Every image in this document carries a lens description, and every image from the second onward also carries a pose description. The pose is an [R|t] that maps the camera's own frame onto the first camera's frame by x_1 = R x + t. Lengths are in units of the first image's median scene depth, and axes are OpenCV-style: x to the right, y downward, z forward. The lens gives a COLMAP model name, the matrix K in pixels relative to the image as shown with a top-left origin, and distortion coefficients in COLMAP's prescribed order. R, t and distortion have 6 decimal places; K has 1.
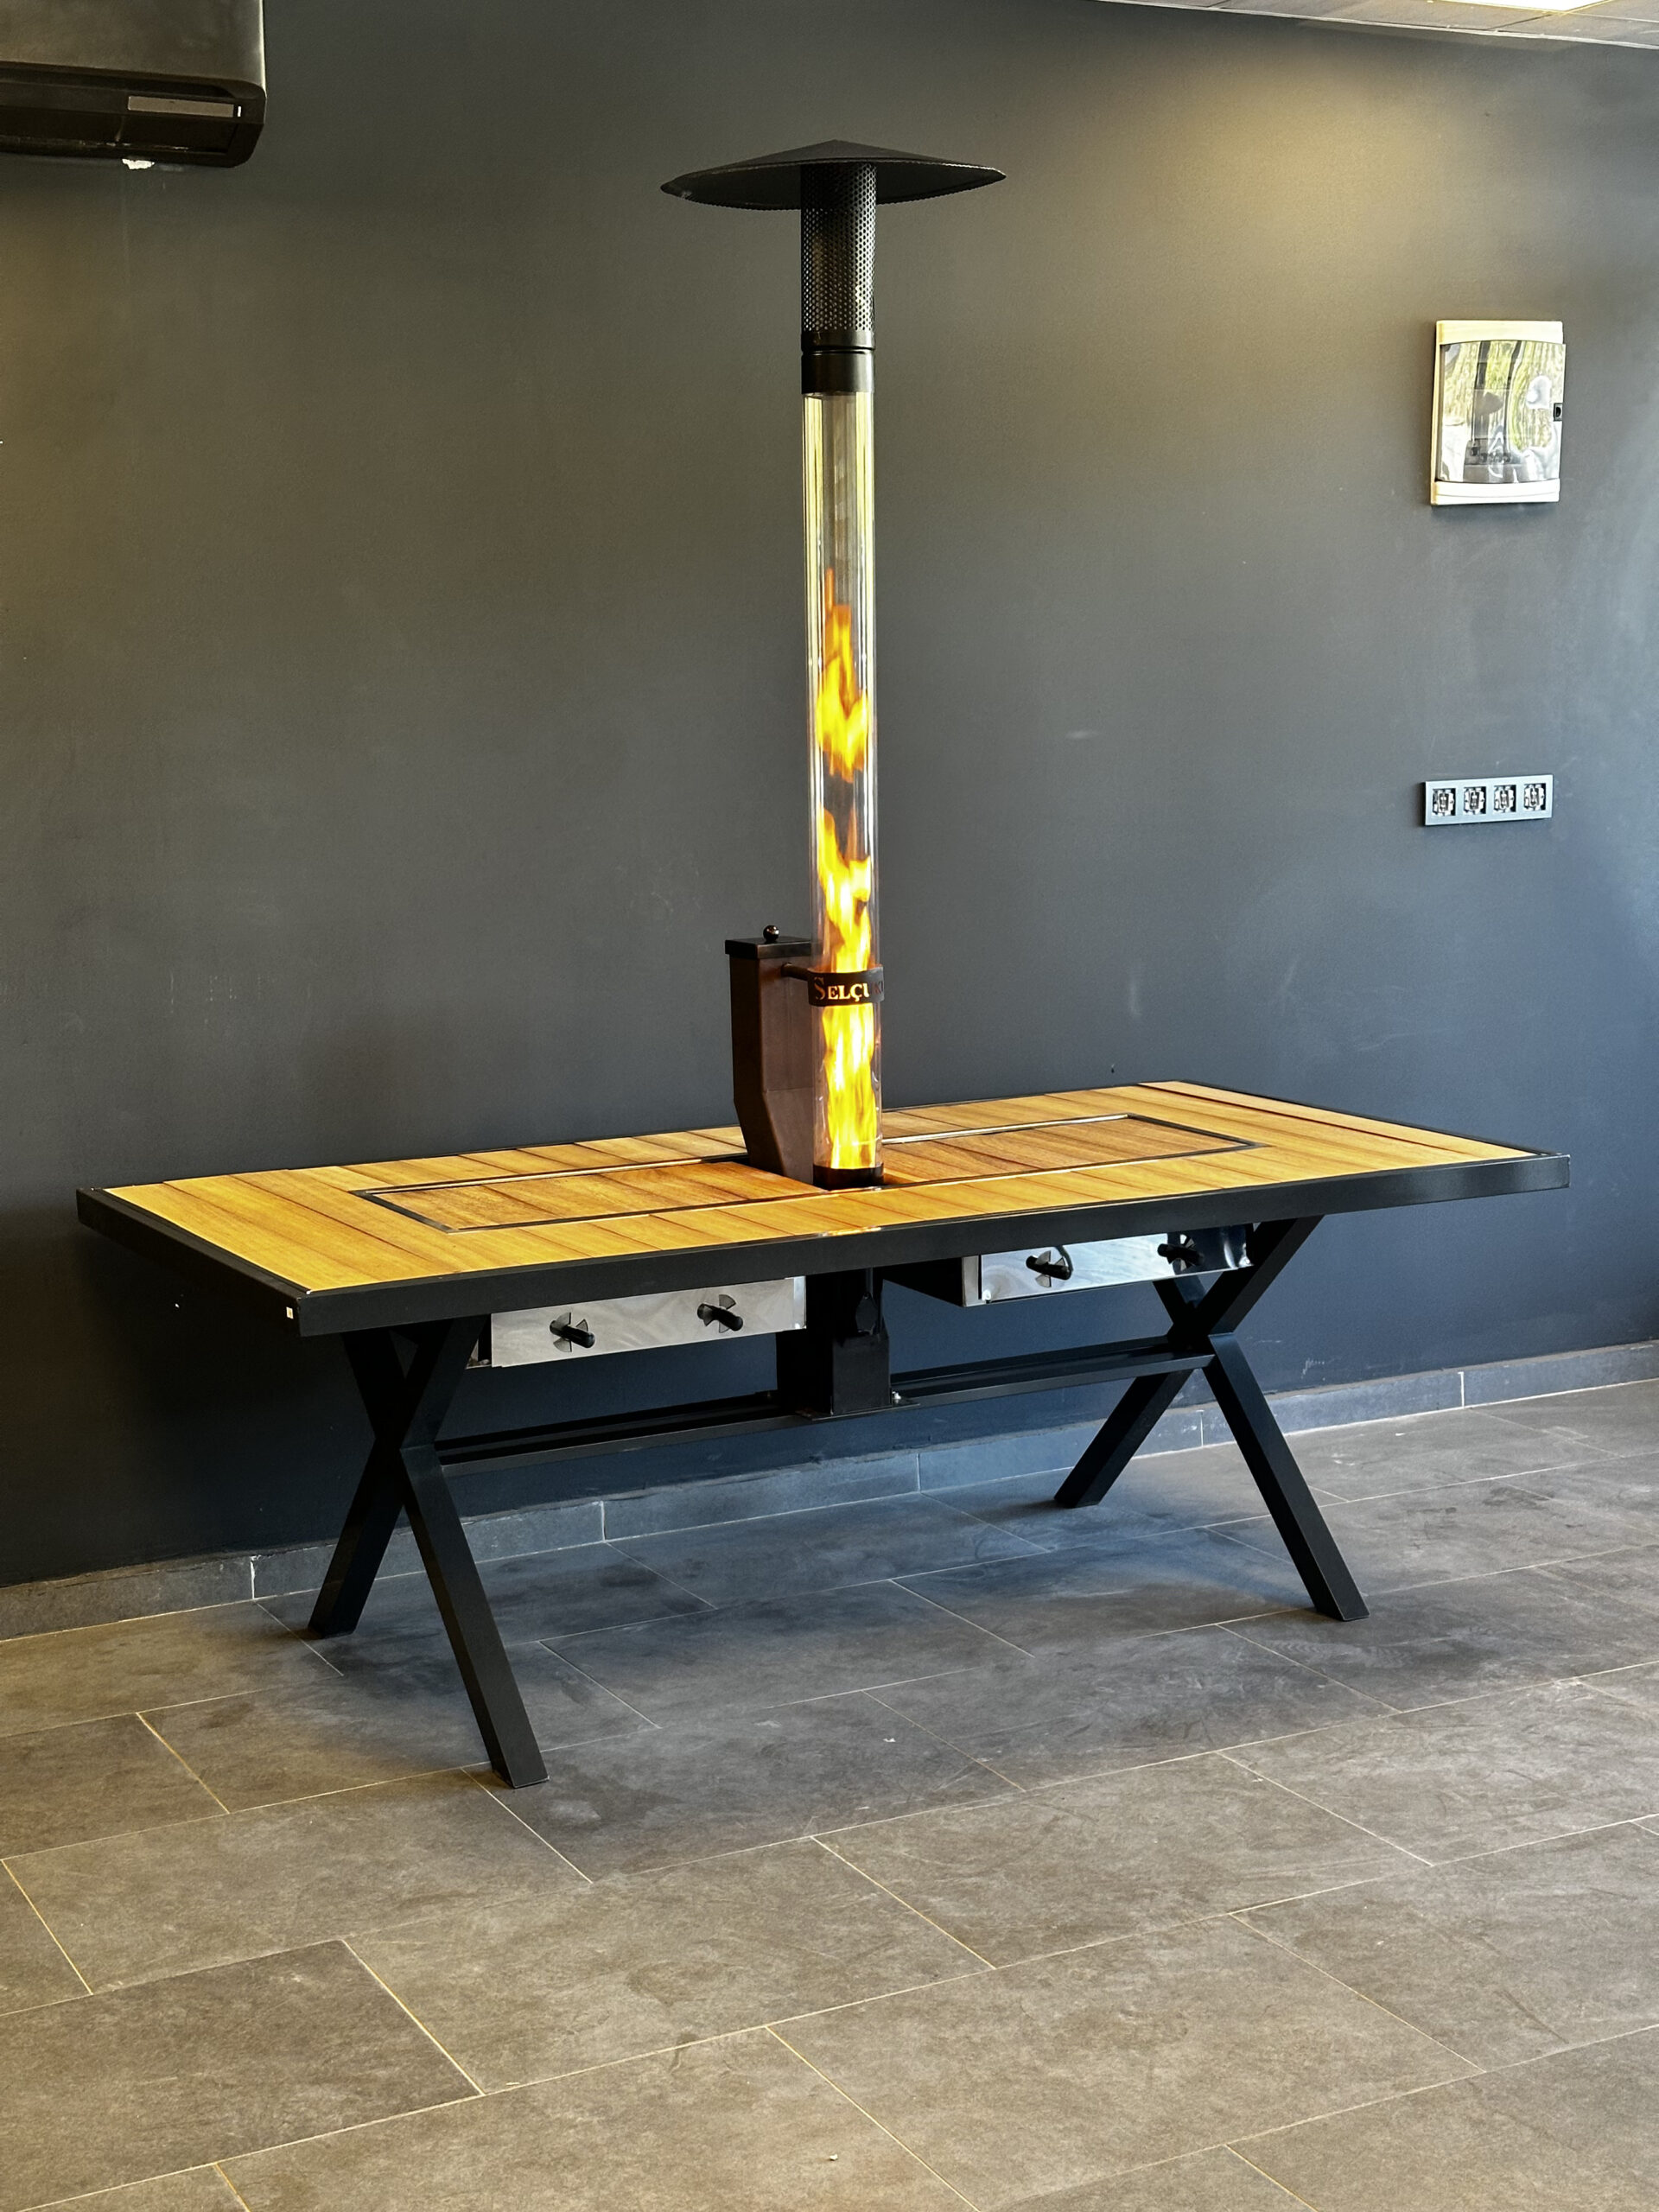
lens RADIAL K [[3044.7, 0, 825.7], [0, 3044.7, 1112.5], [0, 0, 1]] dist [0.110555, 0.000000]
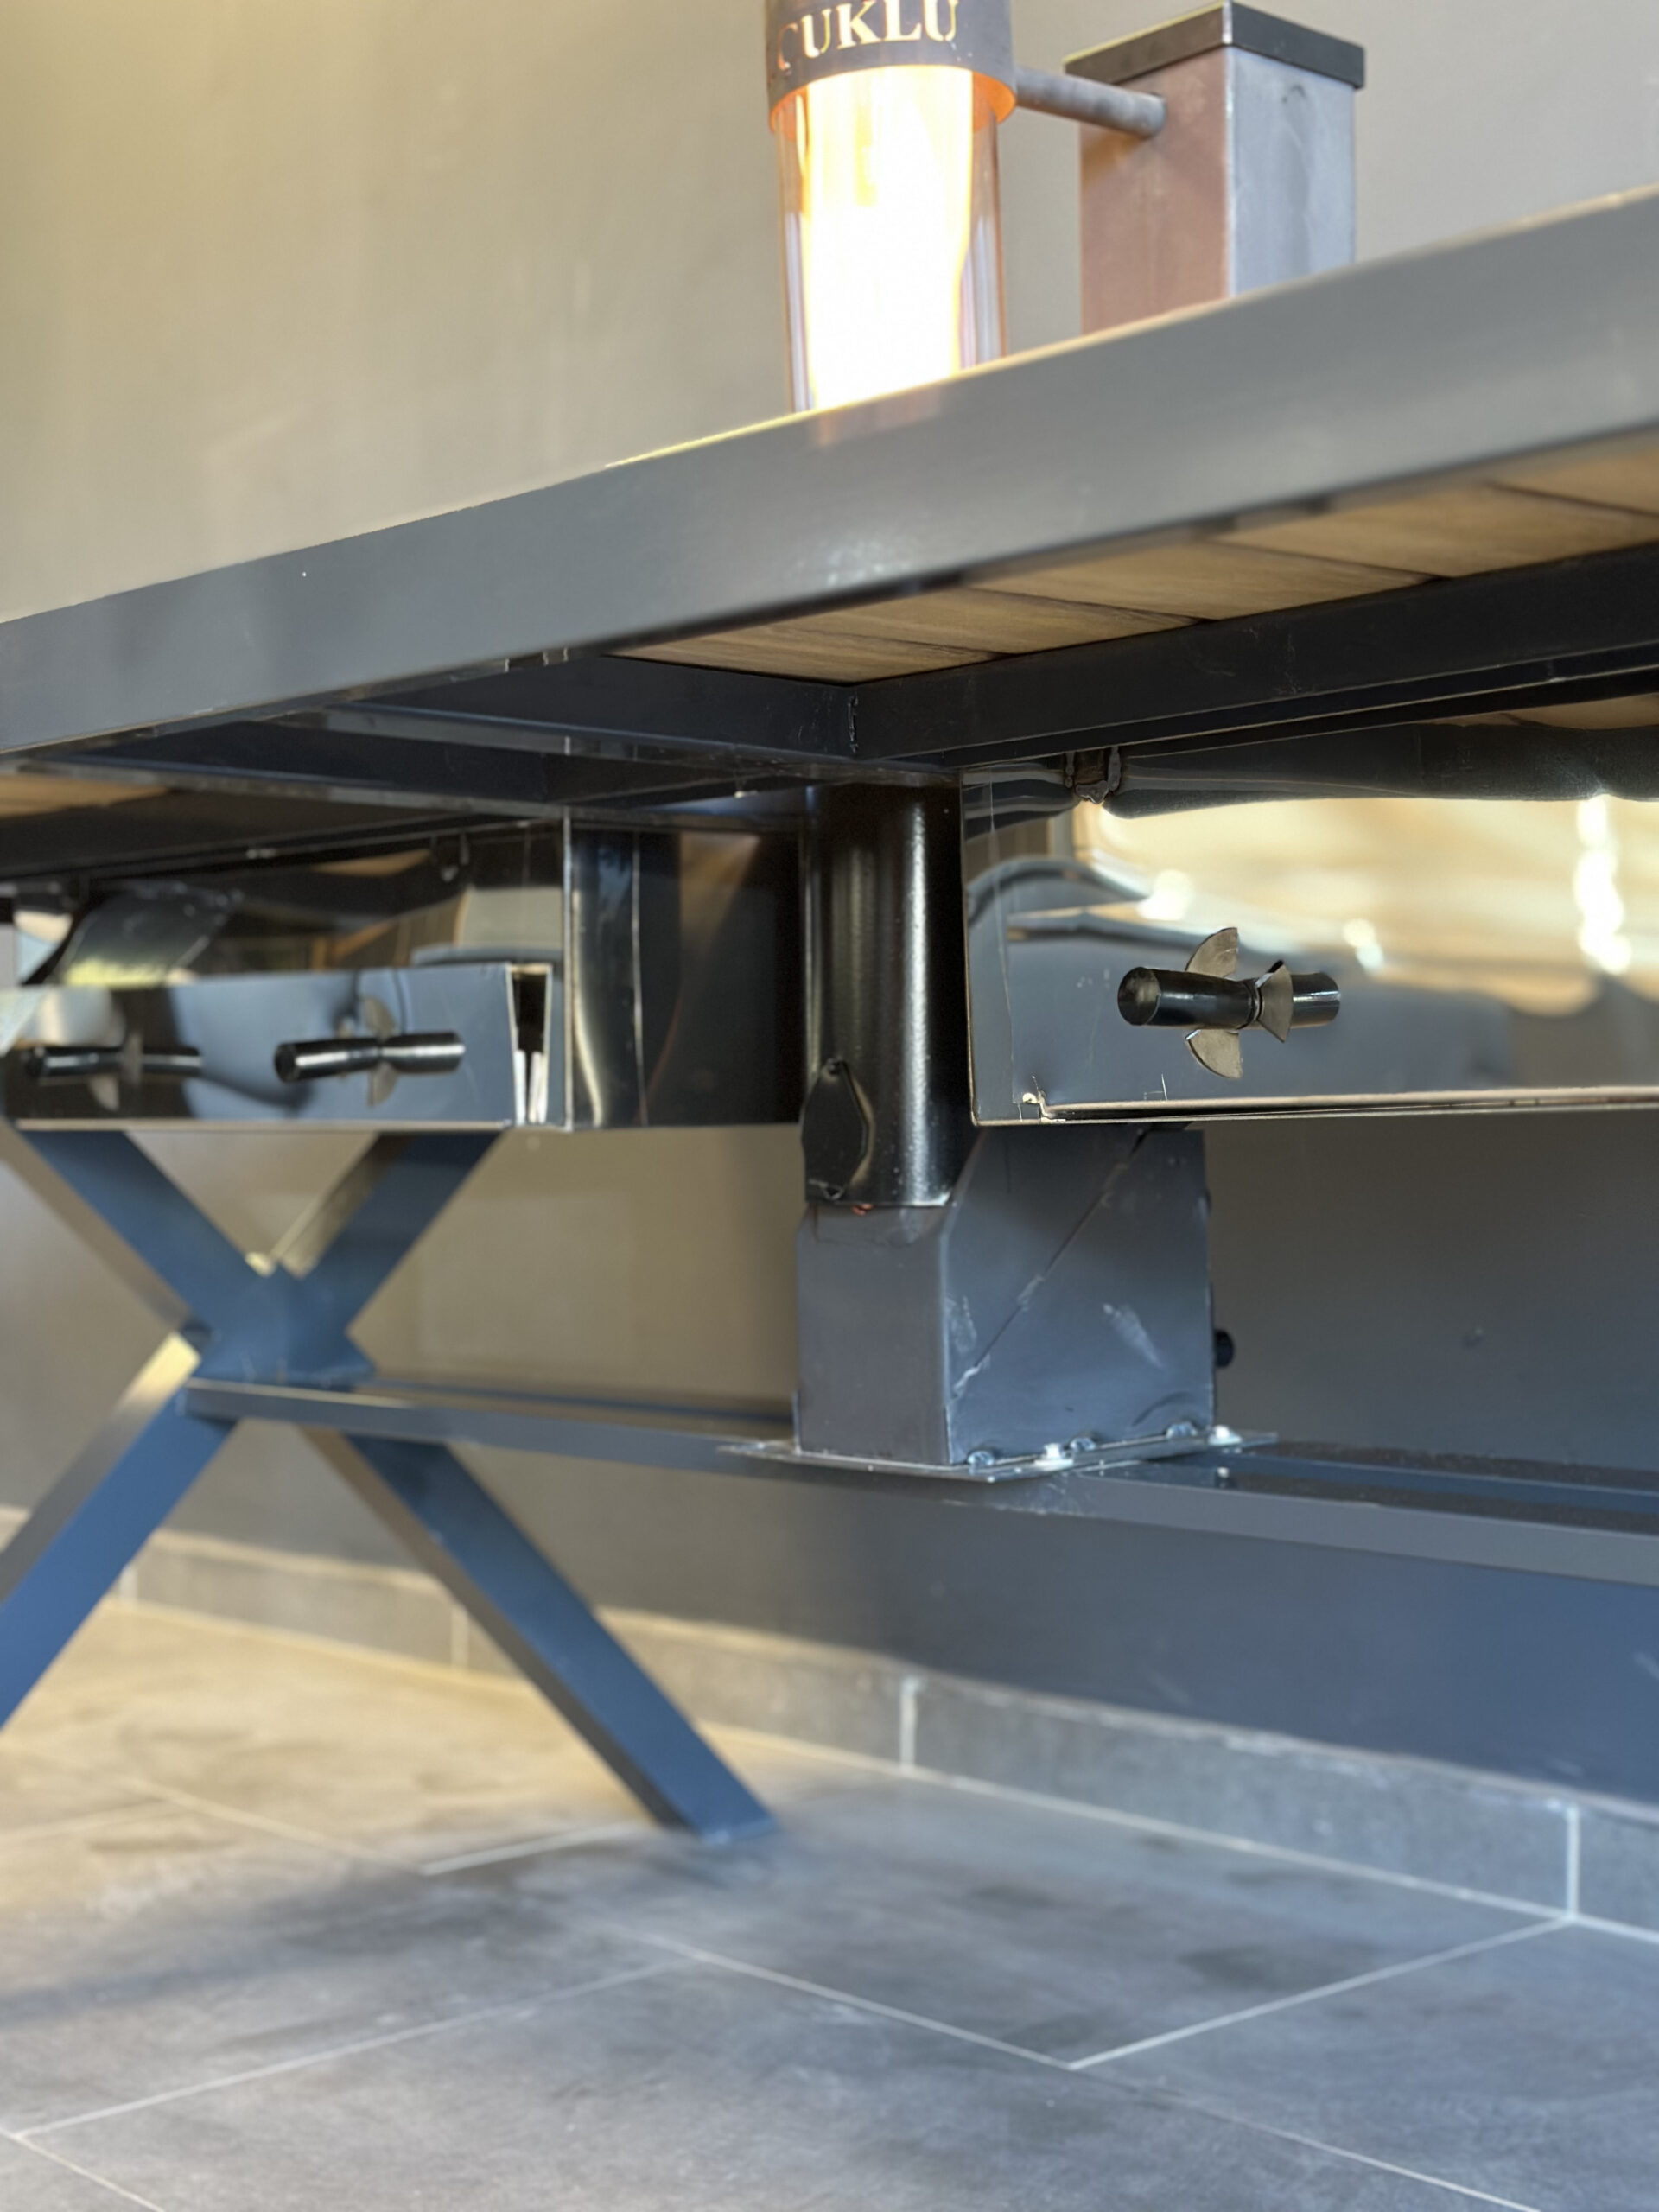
lens RADIAL K [[3044.7, 0, 841.4], [0, 3044.7, 1125.3], [0, 0, 1]] dist [0.110555, 0.000000]
pose [[0.268651, 0.016903, -0.963089, 0.292772], [-0.124929, 0.992012, -0.017438, 0.072810], [0.955102, 0.125002, 0.268617, 0.913269]]
